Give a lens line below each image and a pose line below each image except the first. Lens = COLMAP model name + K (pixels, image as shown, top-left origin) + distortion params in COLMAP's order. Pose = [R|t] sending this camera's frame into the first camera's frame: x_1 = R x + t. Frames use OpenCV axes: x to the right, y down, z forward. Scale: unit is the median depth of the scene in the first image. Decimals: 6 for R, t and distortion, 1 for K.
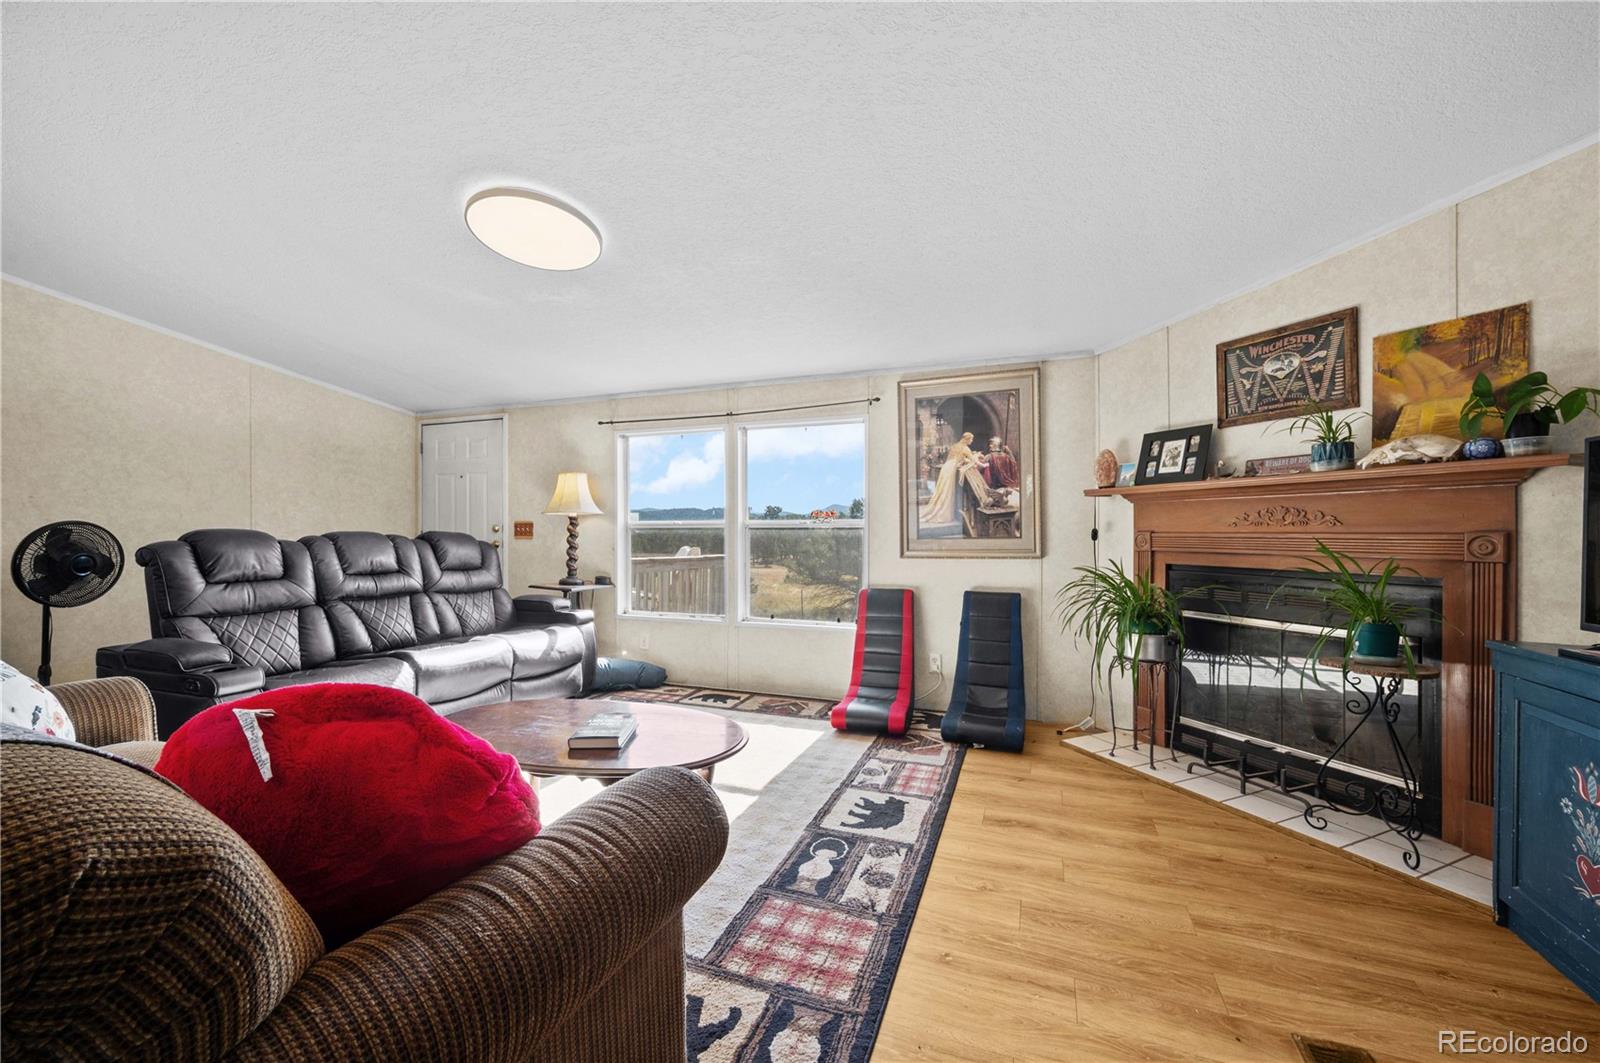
lens RADIAL K [[636.1, 0, 789.0], [0, 636.1, 533.9], [0, 0, 1]] dist [-0.001808, 0.000186]
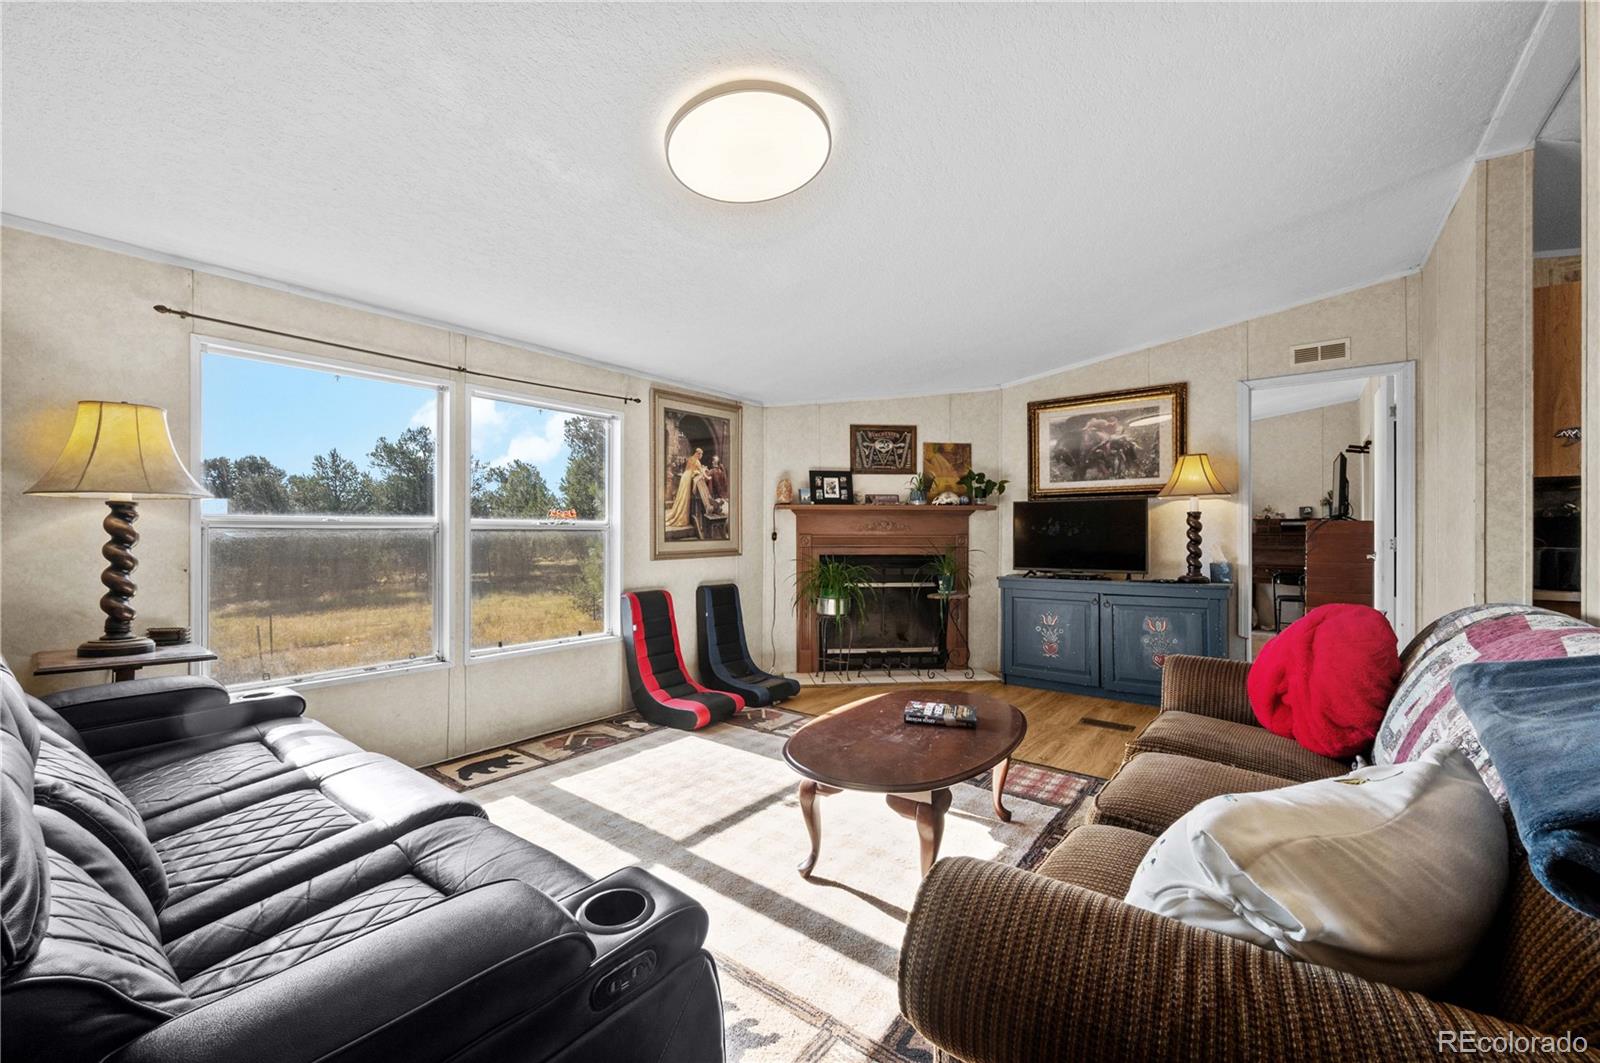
lens RADIAL K [[636.1, 0, 803.2], [0, 636.1, 527.5], [0, 0, 1]] dist [-0.001808, 0.000186]
pose [[0.279834, 0.011915, 0.959975, -0.953448], [0.003727, 0.999902, -0.013497, 0.000373], [-0.960041, 0.007355, 0.279762, 0.615754]]
